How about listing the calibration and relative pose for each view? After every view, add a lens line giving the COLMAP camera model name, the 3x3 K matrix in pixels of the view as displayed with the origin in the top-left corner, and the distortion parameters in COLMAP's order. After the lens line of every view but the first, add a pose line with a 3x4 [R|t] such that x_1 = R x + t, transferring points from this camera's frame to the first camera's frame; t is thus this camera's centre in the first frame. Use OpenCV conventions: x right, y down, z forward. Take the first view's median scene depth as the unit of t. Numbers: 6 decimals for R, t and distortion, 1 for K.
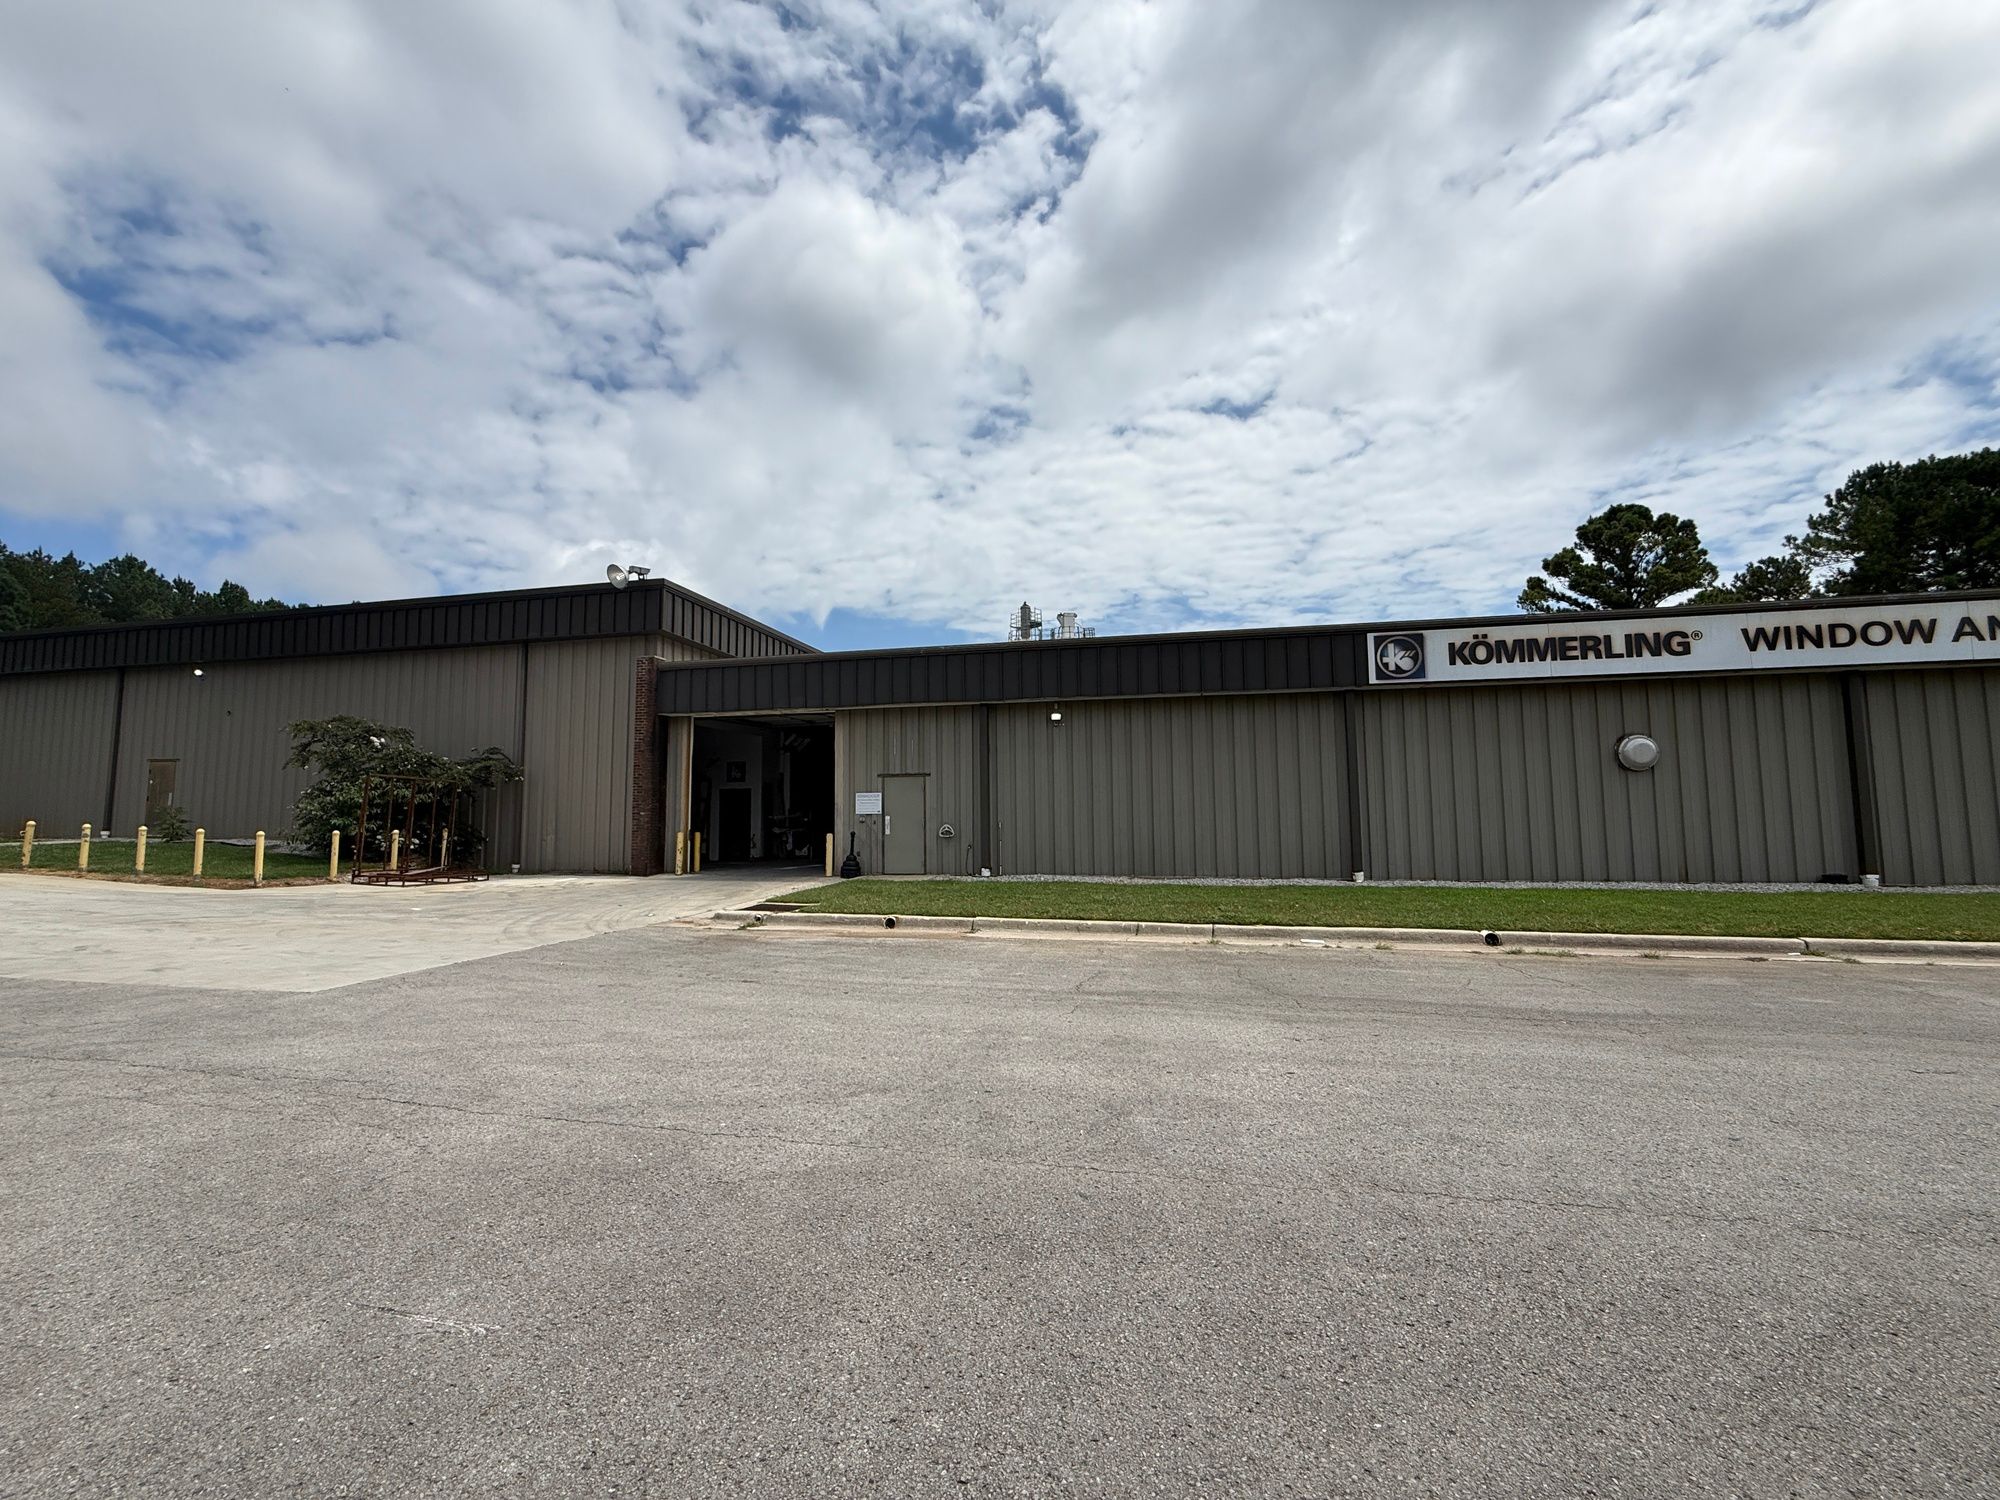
lens RADIAL K [[795.6, 0, 993.7], [0, 795.6, 742.0], [0, 0, 1]] dist [0.001404, 0.000332]
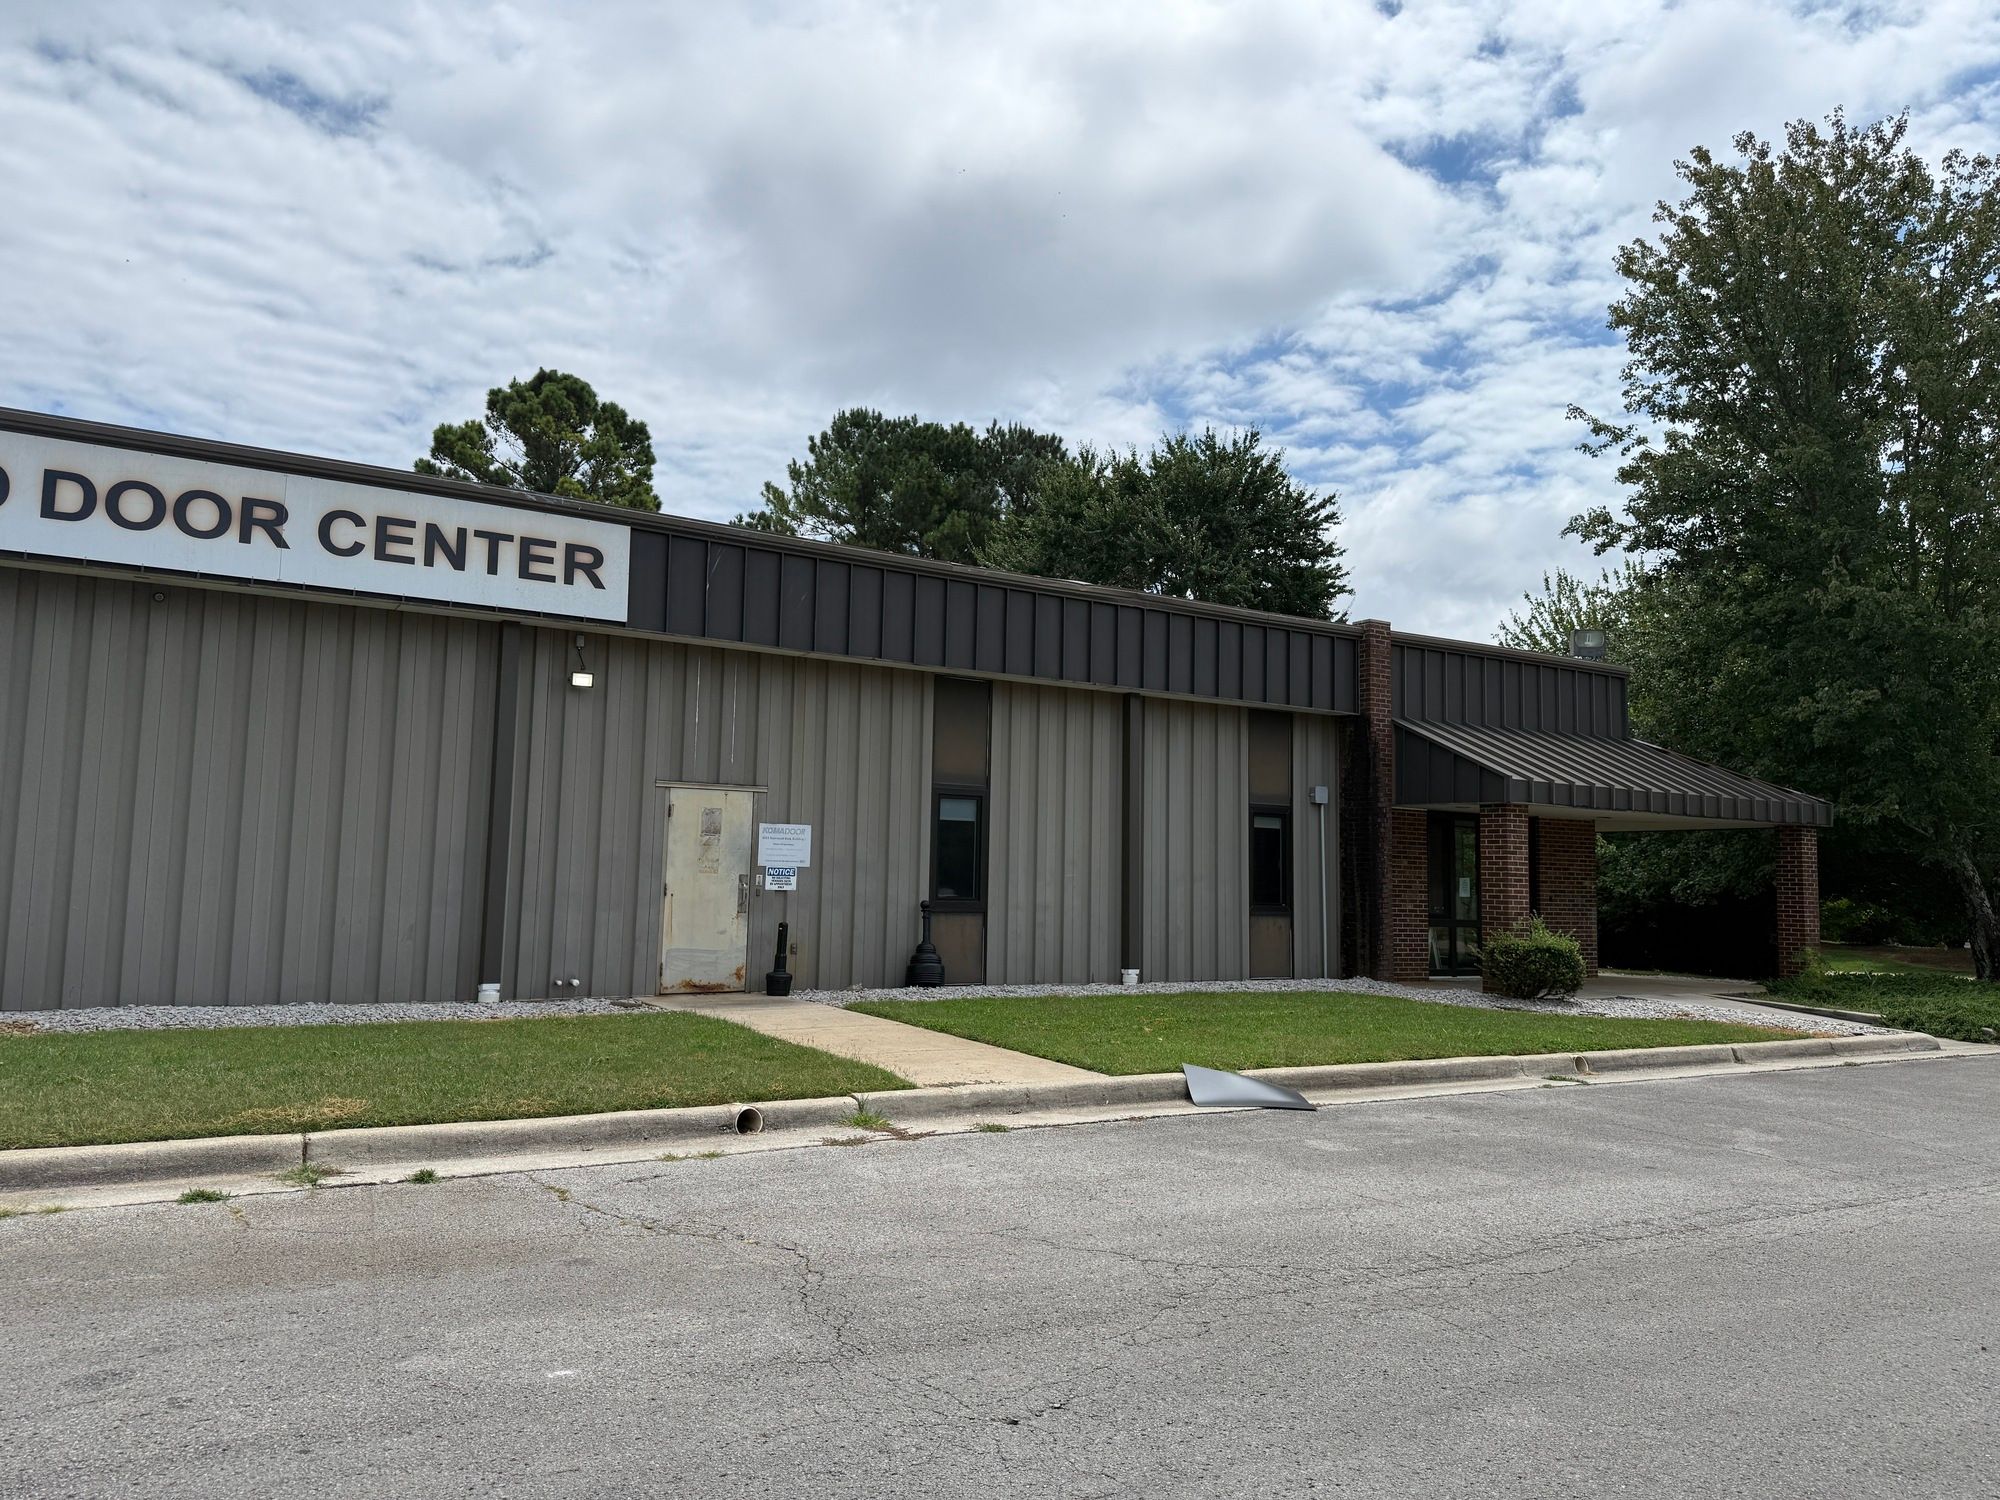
lens RADIAL K [[1398.0, 0, 1002.9], [0, 1398.0, 740.9], [0, 0, 1]] dist [0.058983, -0.088561]
pose [[0.705400, 0.092935, 0.702691, 1.012700], [-0.089640, 0.995104, -0.041623, -0.006980], [-0.703119, -0.033629, 0.710277, -0.061345]]
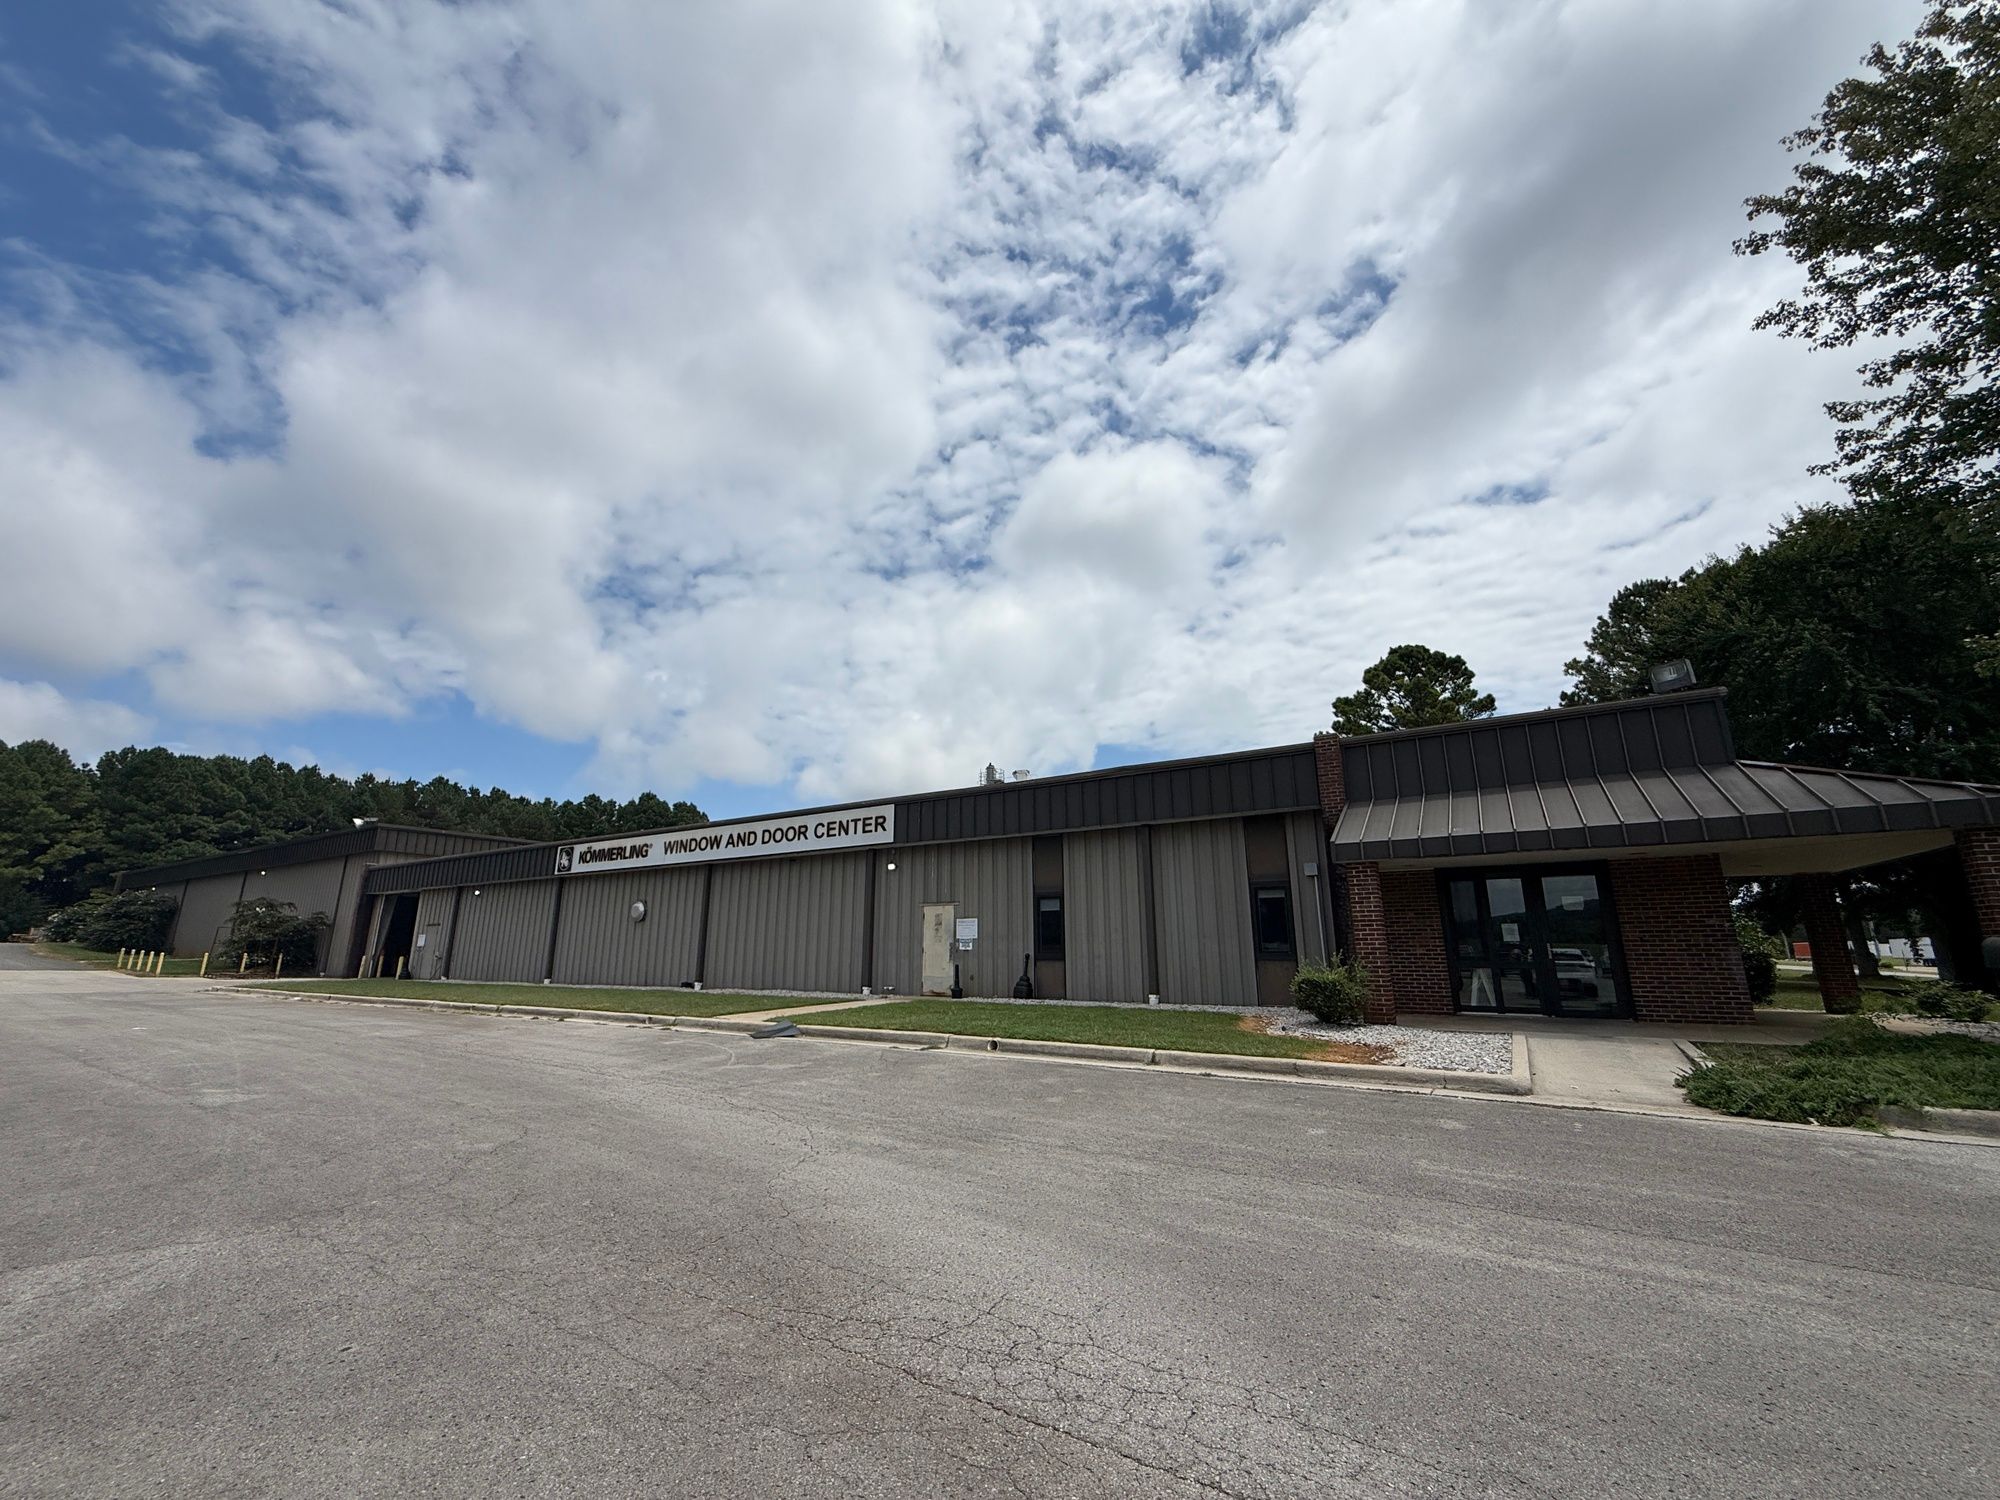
lens RADIAL K [[798.2, 0, 997.8], [0, 798.2, 752.4], [0, 0, 1]] dist [0.001451, 0.000438]
pose [[0.943560, -0.076876, -0.322157, 2.103011], [0.026625, 0.987147, -0.157582, -0.034949], [0.330131, 0.140110, 0.933479, -0.438668]]
